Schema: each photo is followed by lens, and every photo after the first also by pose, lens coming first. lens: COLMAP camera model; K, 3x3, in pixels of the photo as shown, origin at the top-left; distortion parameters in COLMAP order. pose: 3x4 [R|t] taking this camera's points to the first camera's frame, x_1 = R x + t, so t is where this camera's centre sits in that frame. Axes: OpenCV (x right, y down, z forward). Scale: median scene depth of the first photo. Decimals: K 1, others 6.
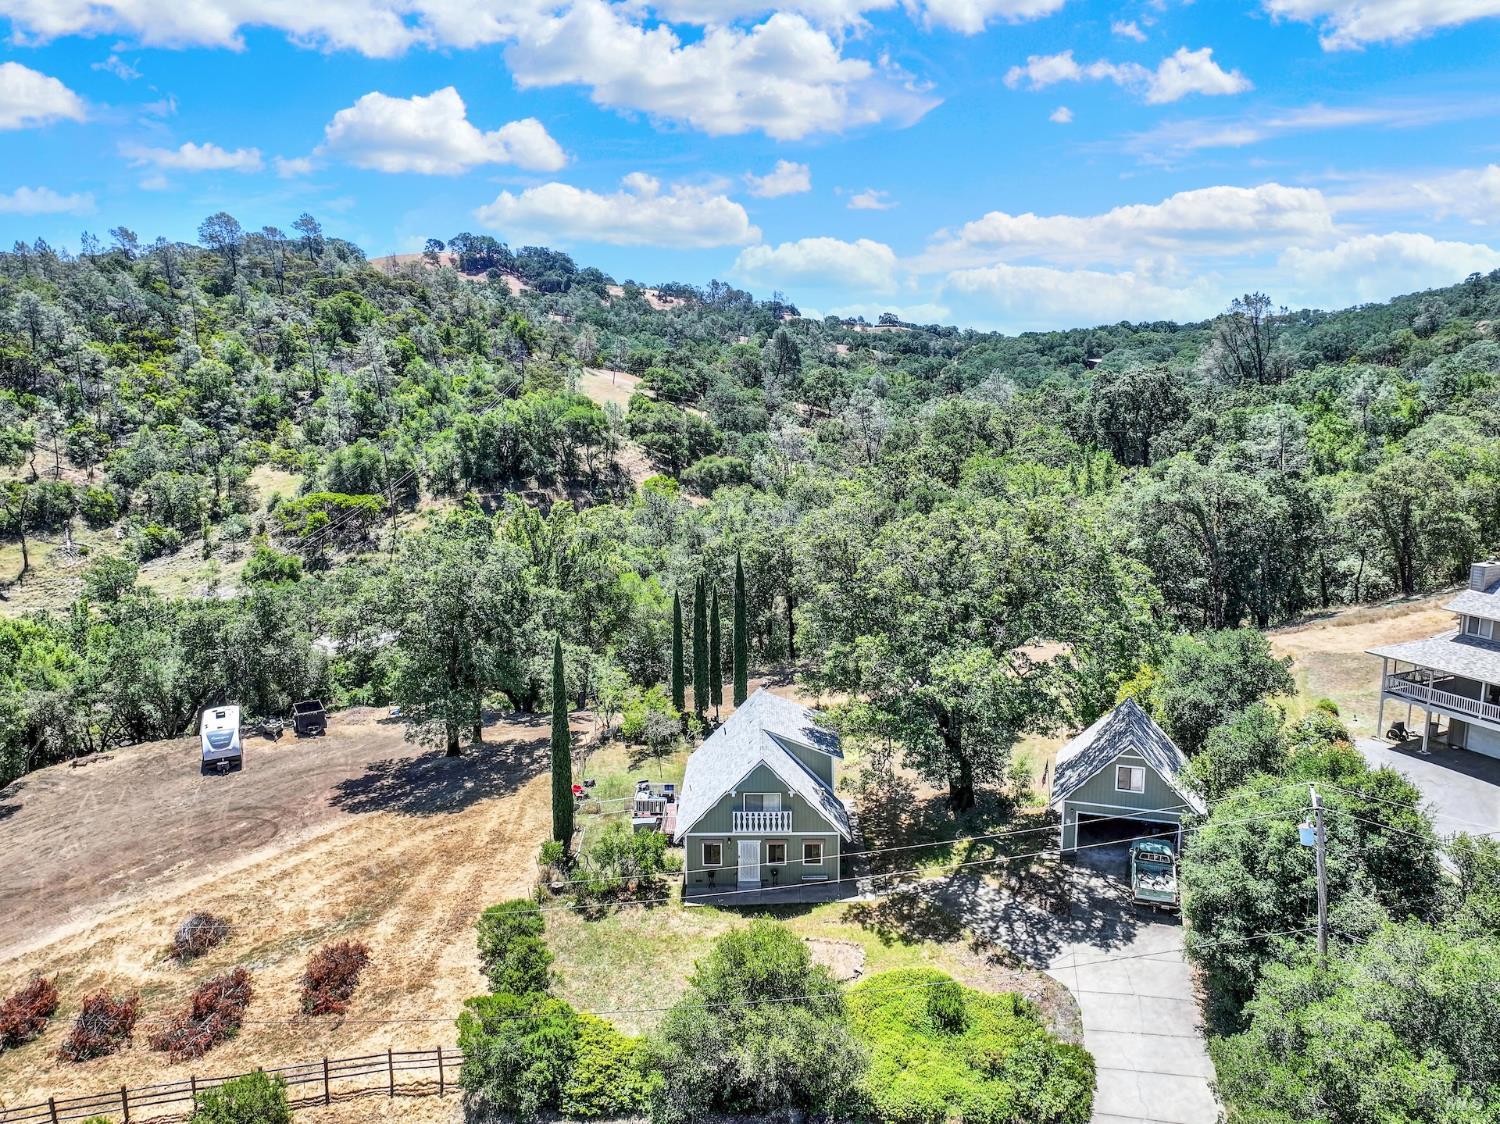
lens RADIAL K [[1061.9, 0, 737.7], [0, 1061.9, 564.0], [0, 0, 1]] dist [0.011089, 0.002710]
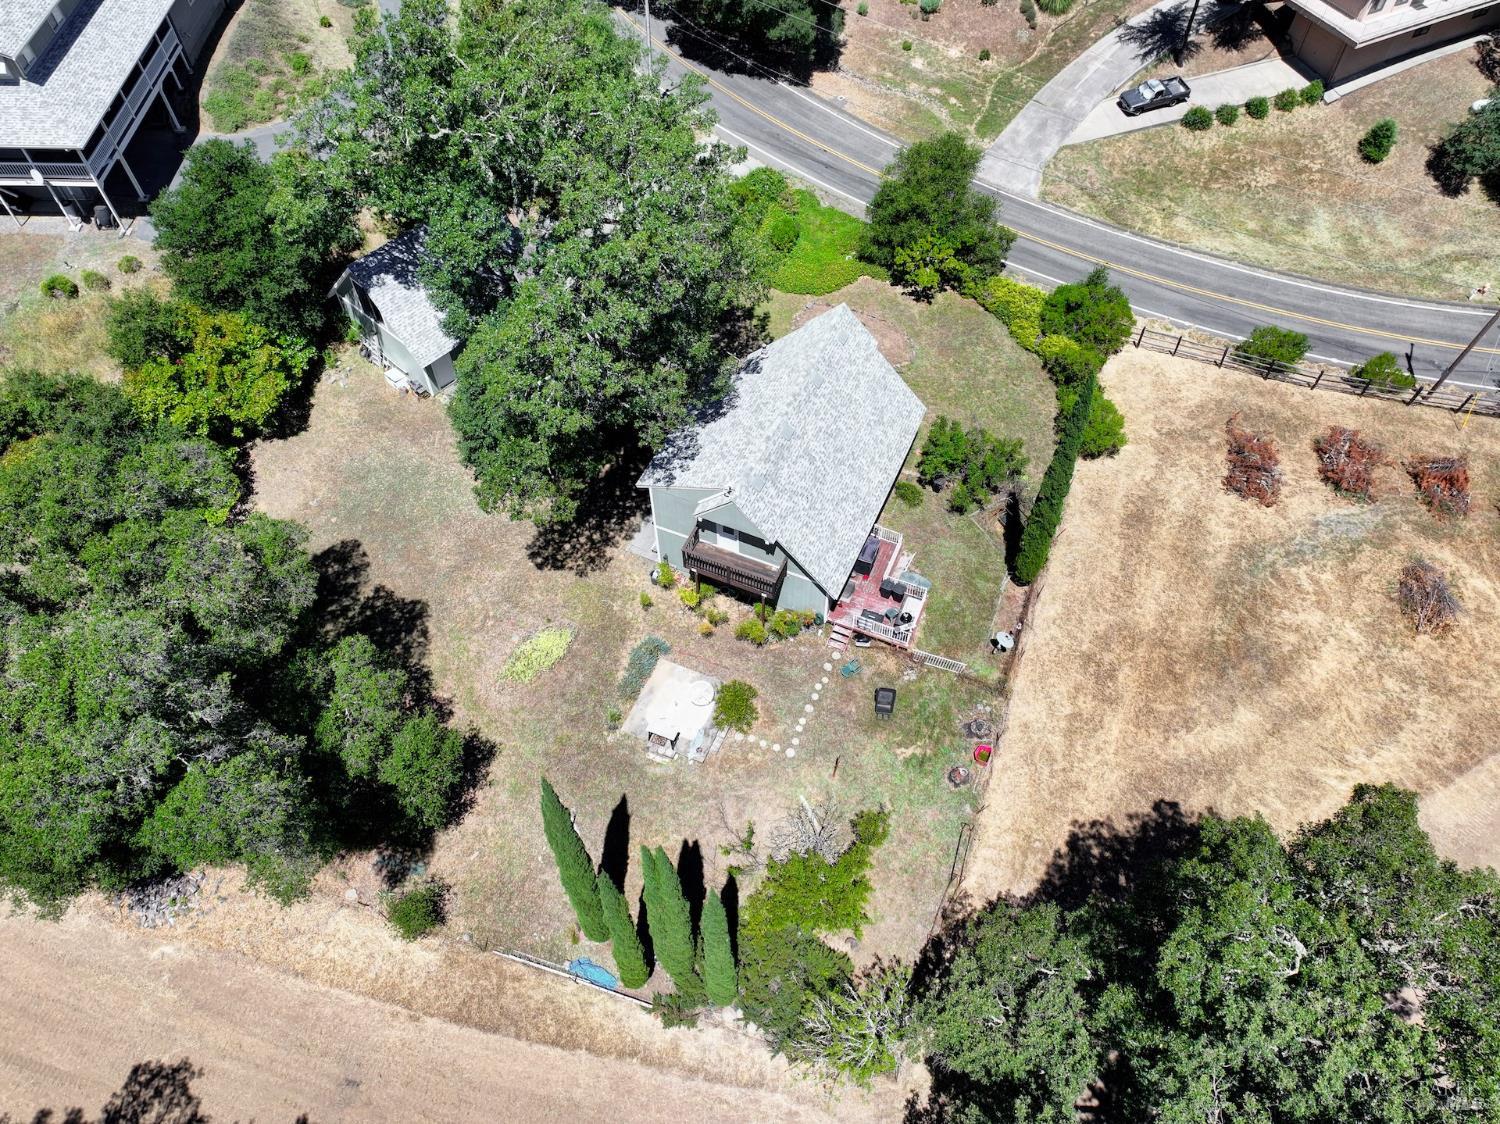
lens RADIAL K [[1040.5, 0, 730.2], [0, 1040.5, 560.3], [0, 0, 1]] dist [0.082802, -0.214255]
pose [[-0.918163, -0.306810, 0.250689, -0.127950], [0.091867, 0.450625, 0.887974, -0.360838], [-0.385406, 0.838335, -0.385561, 1.116246]]
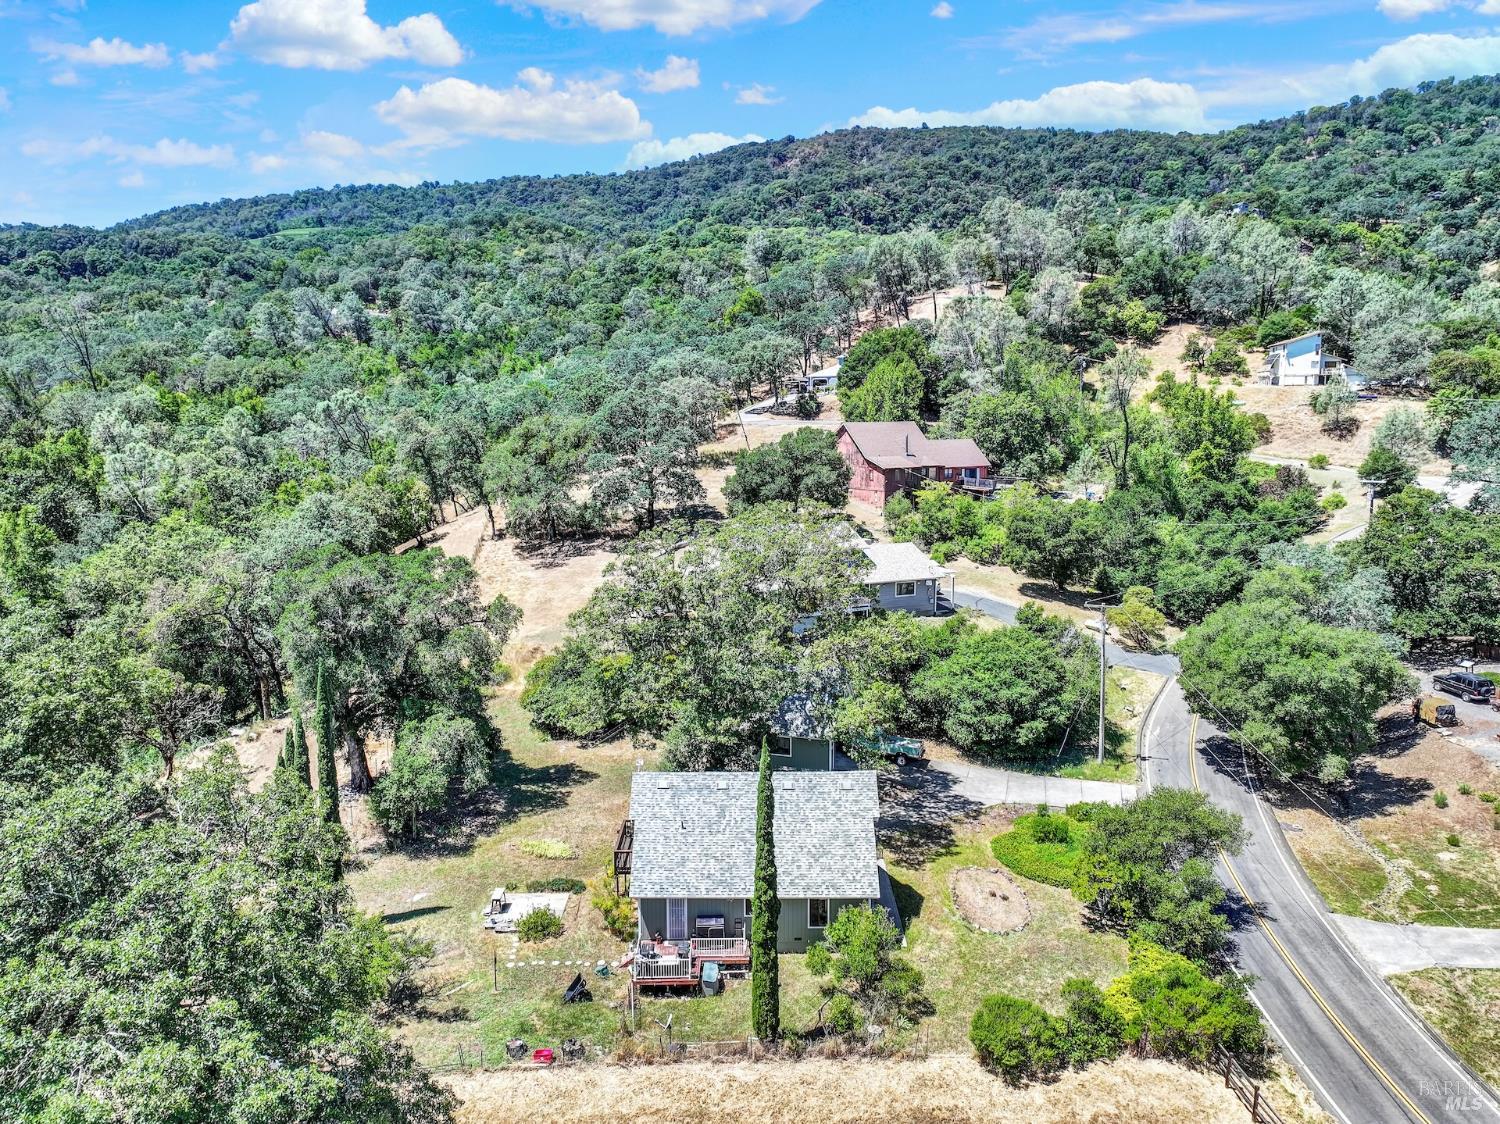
lens RADIAL K [[1061.9, 0, 737.7], [0, 1061.9, 564.0], [0, 0, 1]] dist [0.011089, 0.002710]
pose [[-0.006131, -0.131990, 0.991232, -0.681469], [0.177804, 0.975312, 0.130969, -0.115348], [-0.984047, 0.177048, 0.017489, 0.774114]]
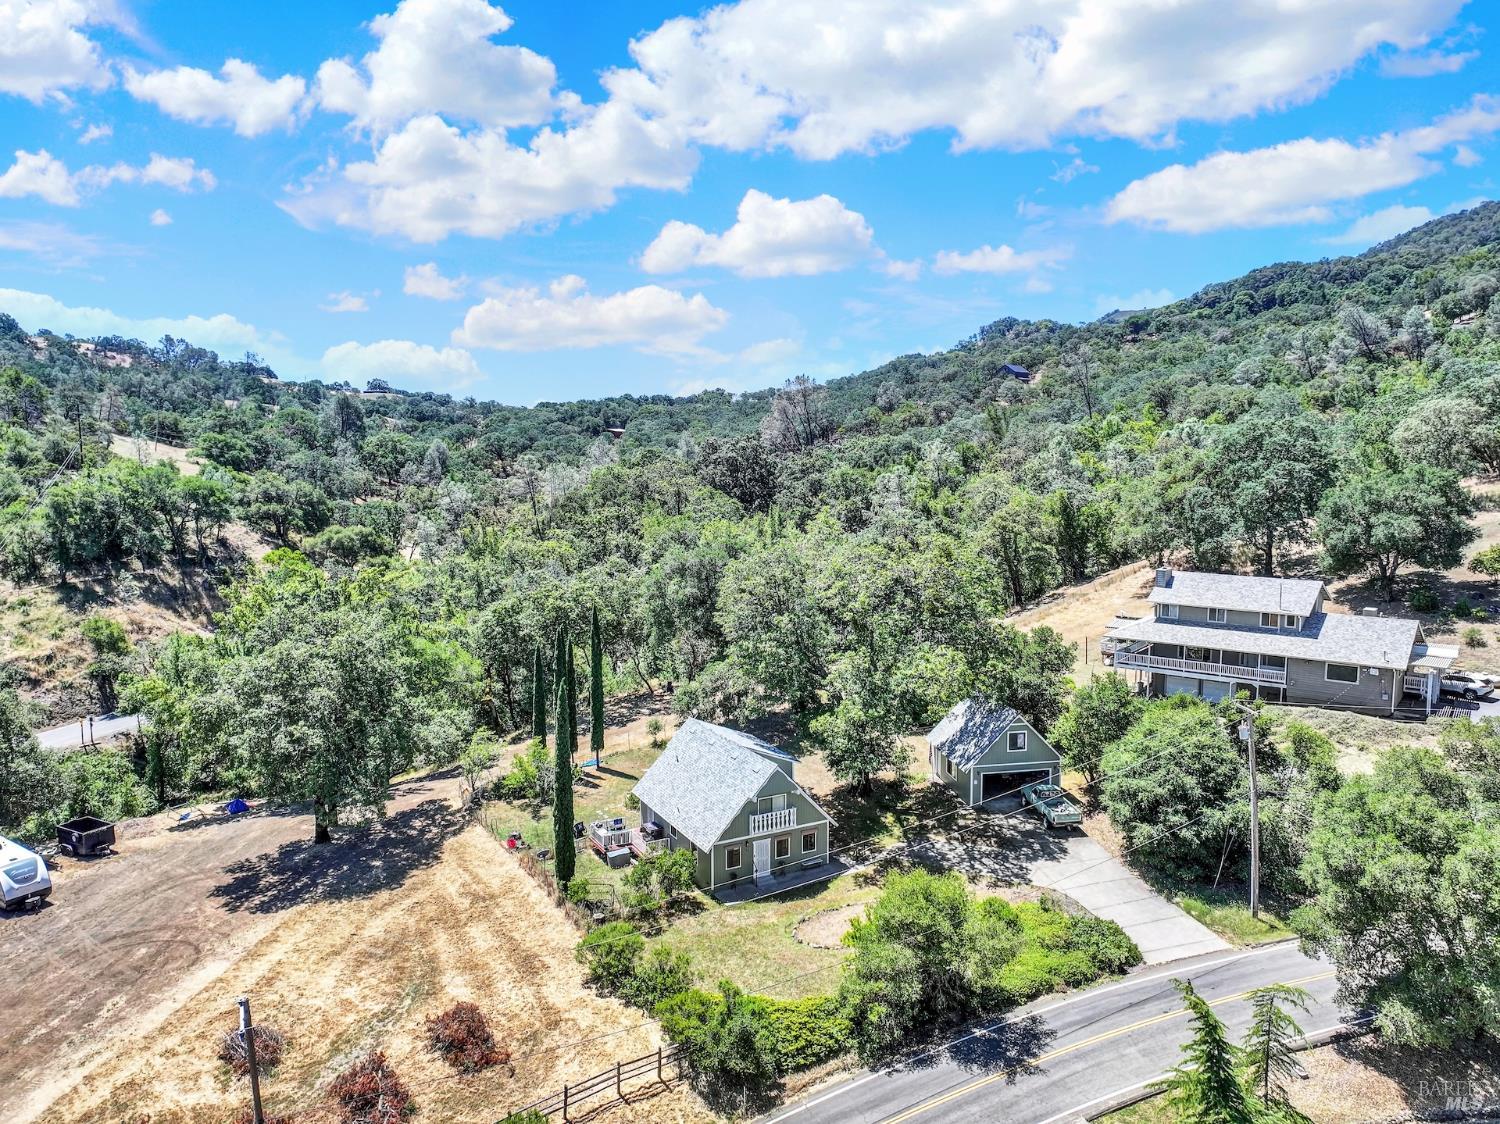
lens RADIAL K [[1070.1, 0, 745.3], [0, 1070.1, 561.7], [0, 0, 1]] dist [0.010822, 0.004707]
pose [[0.878632, -0.050835, 0.474786, -0.400597], [0.081789, 0.995644, -0.044755, 0.006813], [-0.470443, 0.078155, 0.878963, -0.028492]]
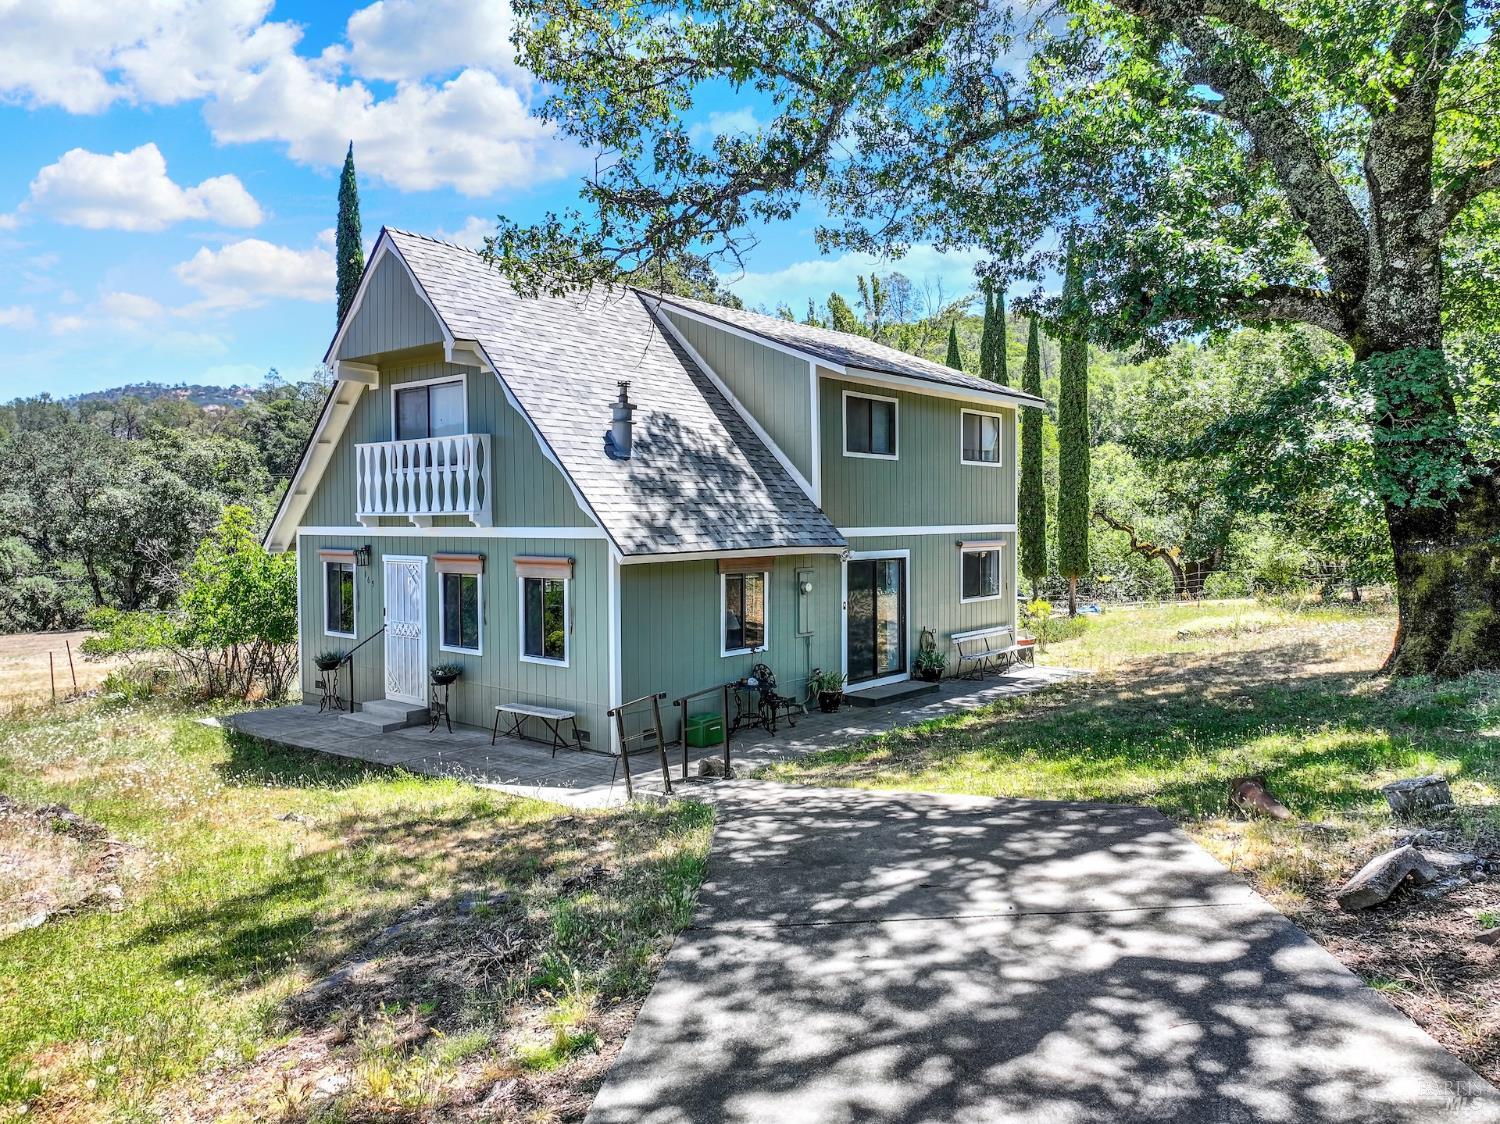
lens RADIAL K [[1067.1, 0, 738.6], [0, 1067.1, 561.4], [0, 0, 1]] dist [0.000839, 0.000006]
pose [[0.766267, 0.035981, -0.641514, 0.200820], [-0.120511, 0.988760, -0.088489, 0.204221], [0.631119, 0.145116, 0.761991, 0.614476]]
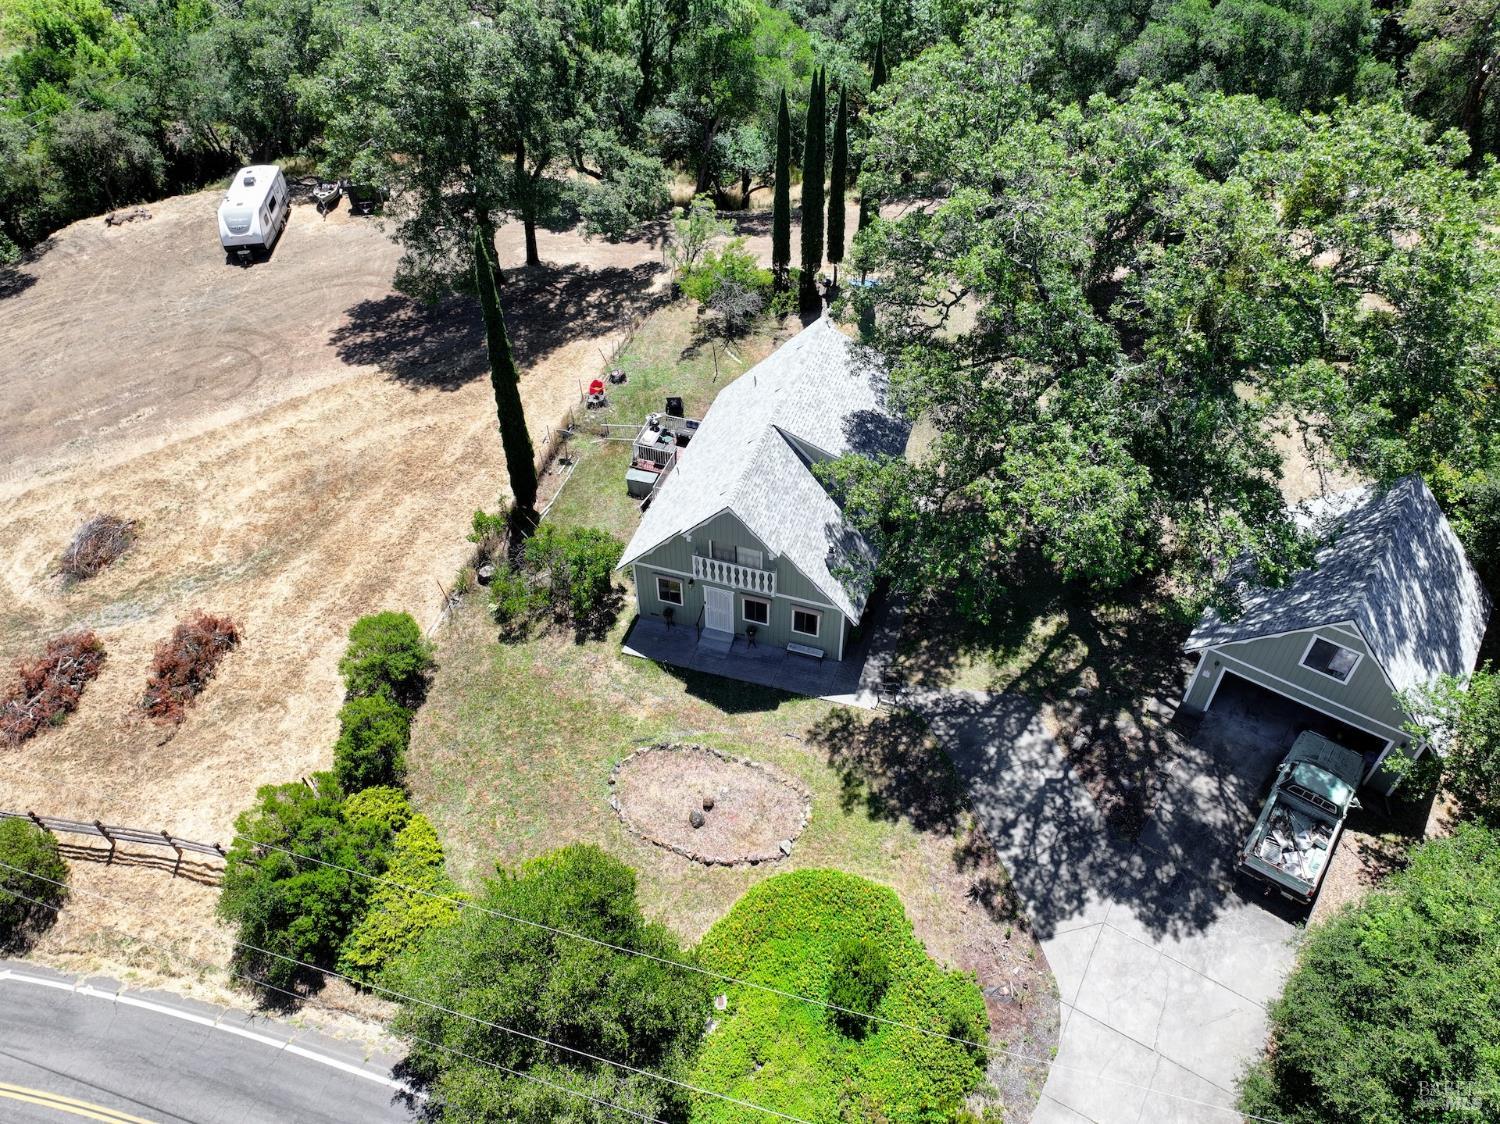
lens RADIAL K [[1047.3, 0, 750.0], [0, 1047.3, 562.0], [0, 0, 1]] dist [0.005391, 0.004550]
pose [[0.956464, 0.207139, -0.205596, 0.124636], [-0.057038, 0.823544, 0.564378, -0.106393], [0.286222, -0.528081, 0.799505, 0.342154]]
